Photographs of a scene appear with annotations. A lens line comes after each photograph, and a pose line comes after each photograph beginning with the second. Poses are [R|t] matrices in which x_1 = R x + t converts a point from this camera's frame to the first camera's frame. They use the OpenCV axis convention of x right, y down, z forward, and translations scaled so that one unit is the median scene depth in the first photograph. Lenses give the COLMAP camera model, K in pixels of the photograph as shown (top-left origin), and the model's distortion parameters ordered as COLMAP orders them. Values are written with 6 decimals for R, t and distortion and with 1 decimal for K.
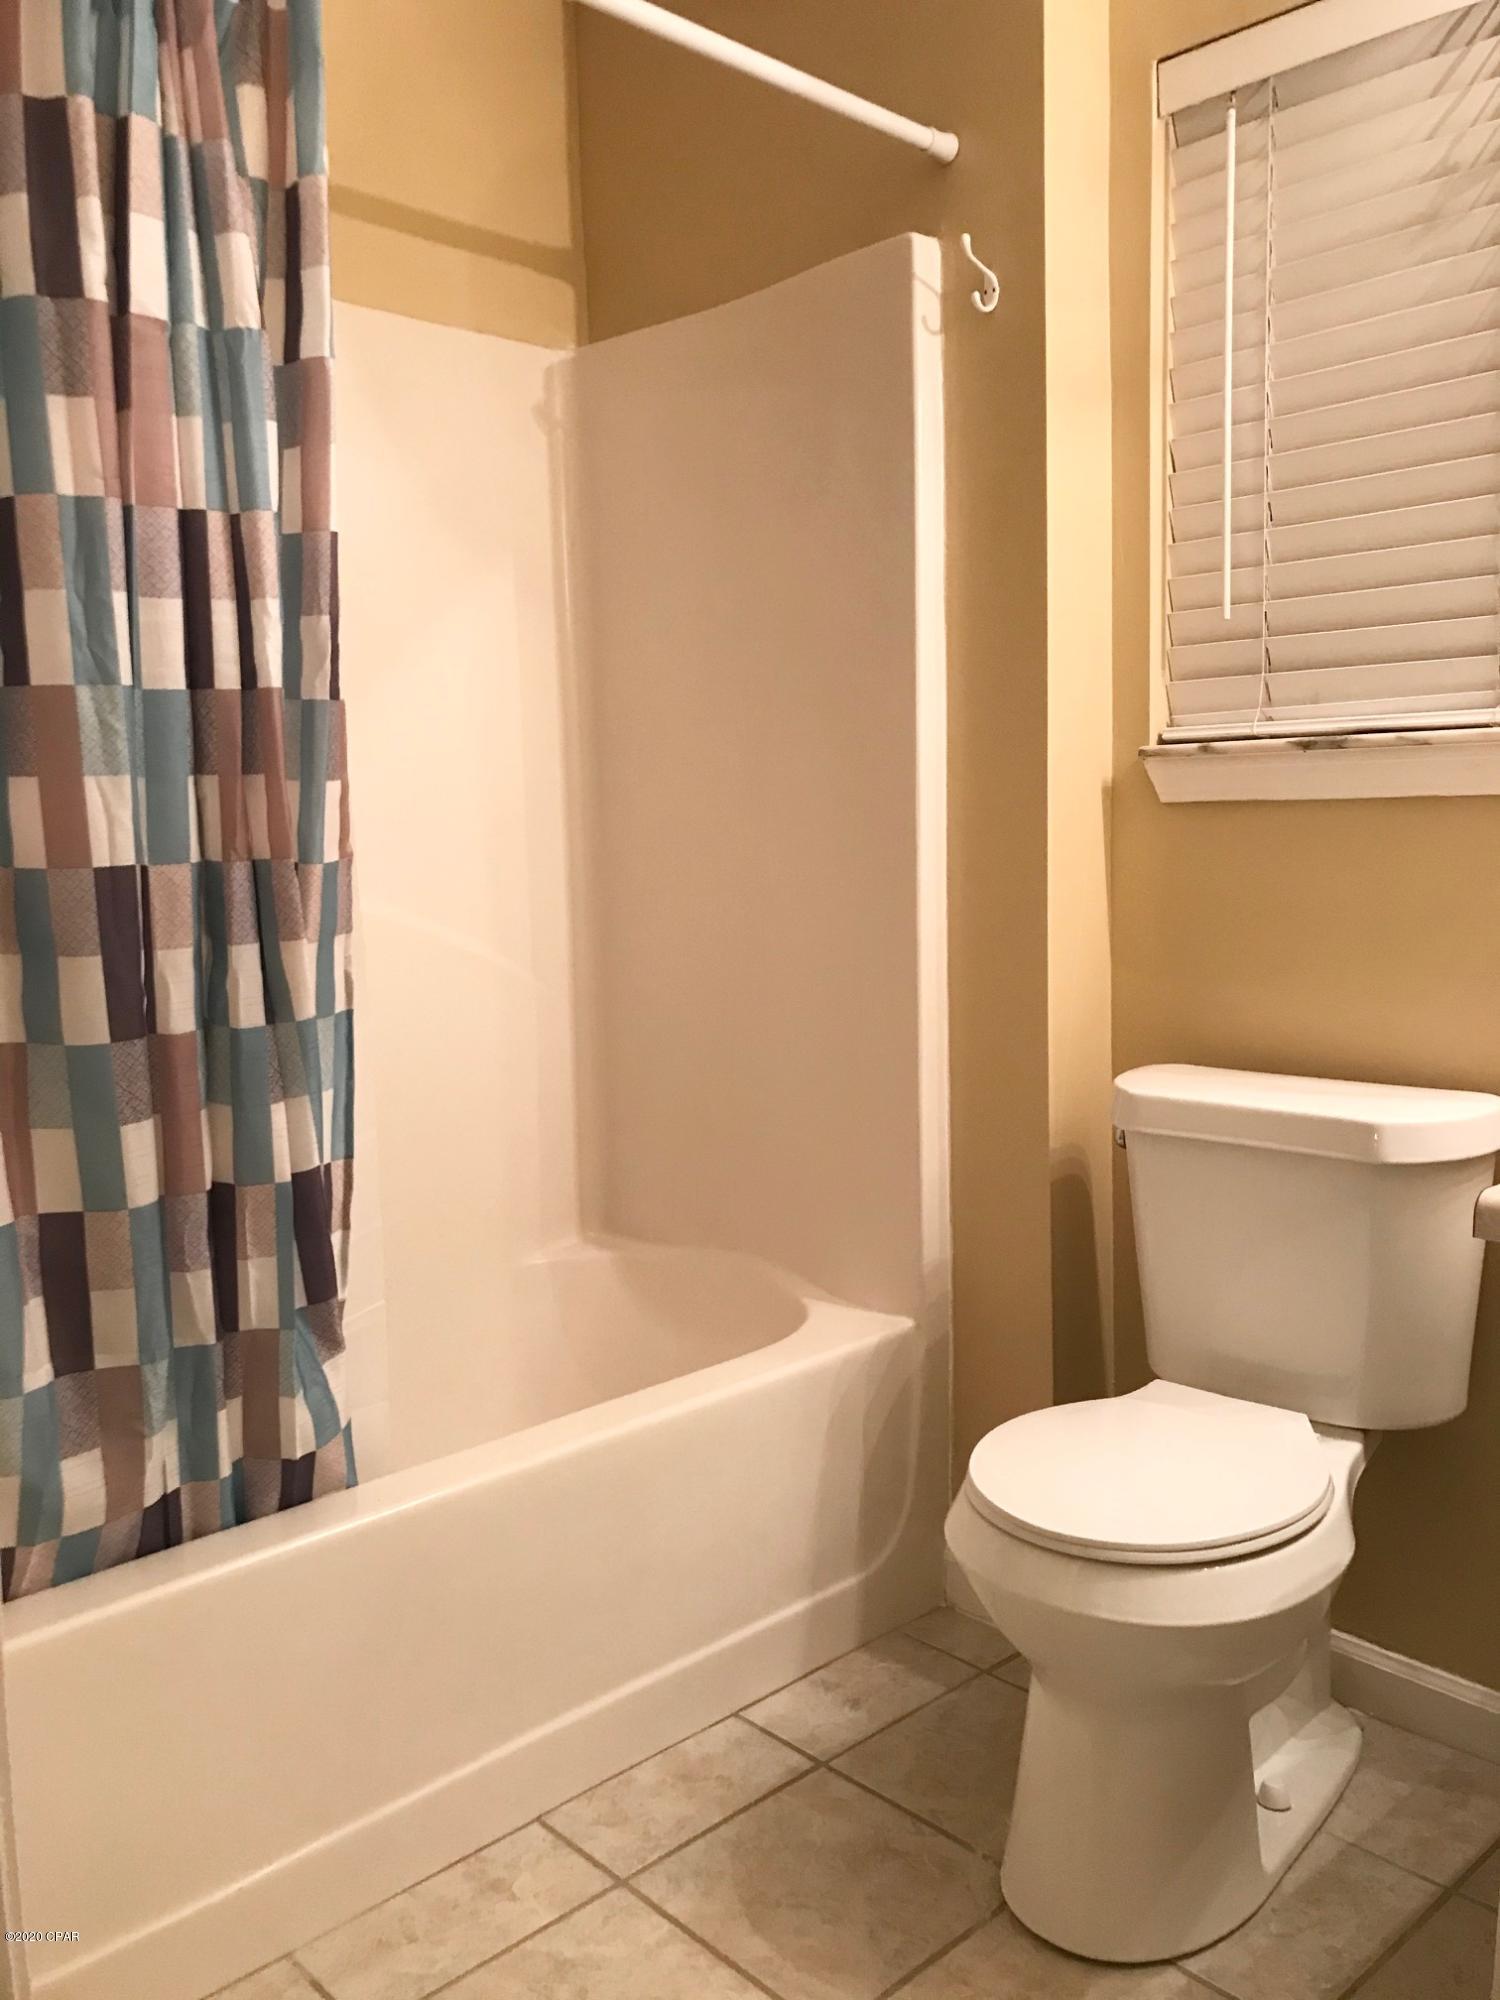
lens RADIAL K [[1642.8, 0, 746.9], [0, 1642.8, 989.2], [0, 0, 1]] dist [0.014414, -0.006025]
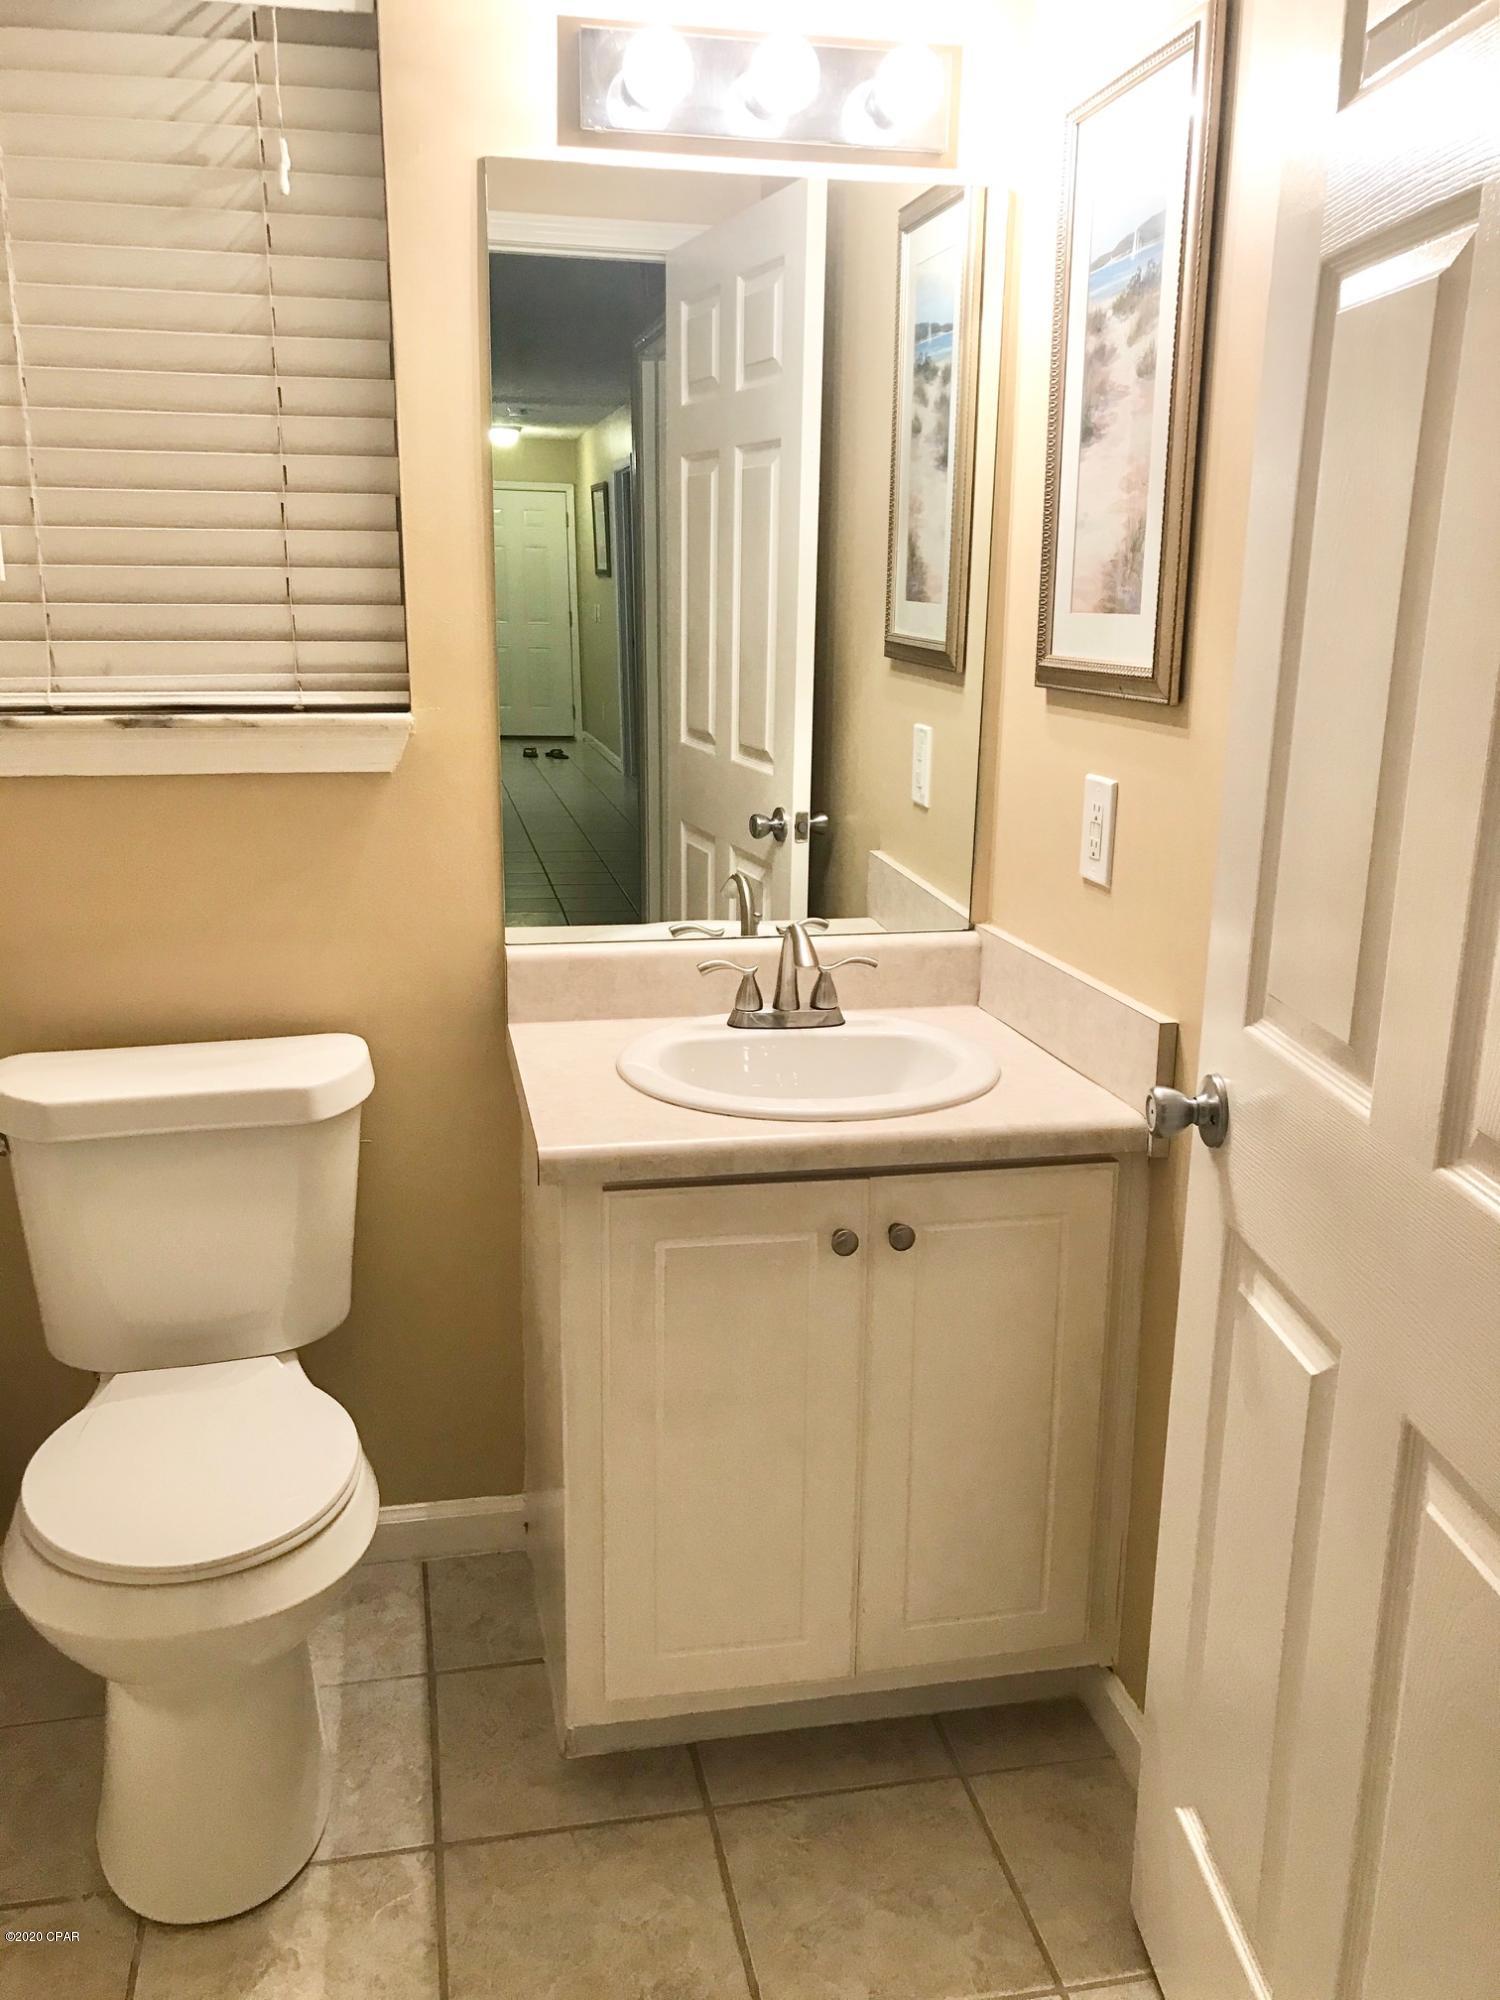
lens RADIAL K [[1623.9, 0, 750.0], [0, 1623.9, 1000.0], [0, 0, 1]] dist [0.008892, -0.010547]
pose [[0.511577, -0.189455, 0.838091, -0.353369], [0.064873, 0.981121, 0.182189, -0.148625], [-0.856785, -0.038834, 0.514209, 0.168506]]
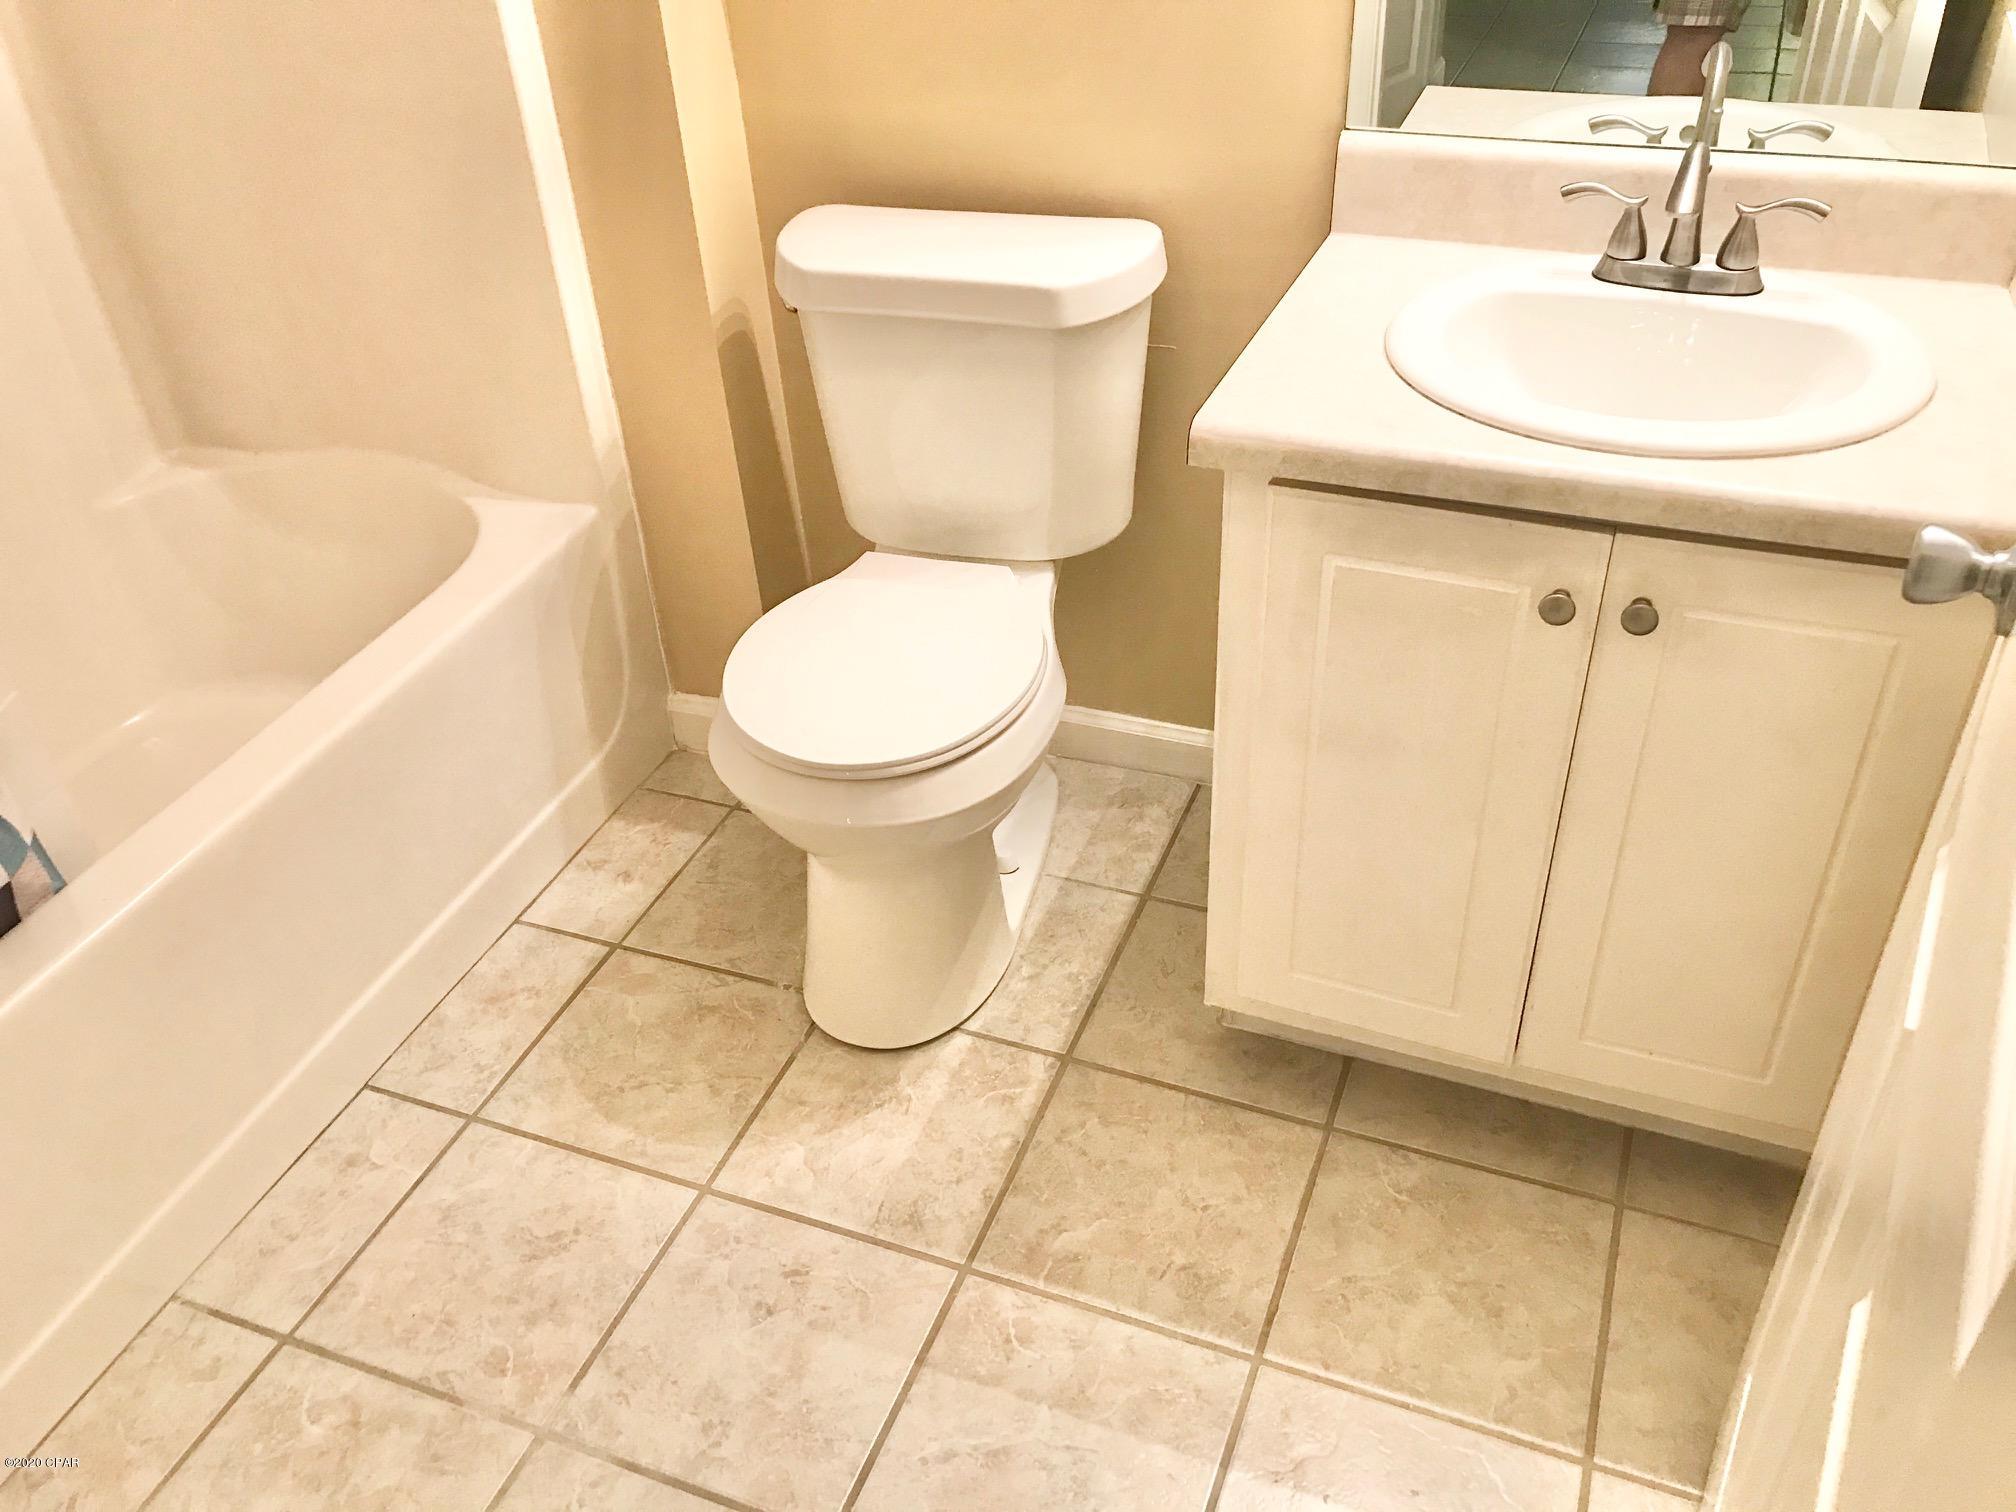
lens RADIAL K [[1656.0, 0, 1013.1], [0, 1656.0, 766.6], [0, 0, 1]] dist [0.014414, -0.006025]
pose [[0.900709, -0.276149, 0.335358, -0.055041], [0.072905, 0.857099, 0.509966, -0.174158], [-0.428262, -0.434882, 0.792130, 0.081630]]
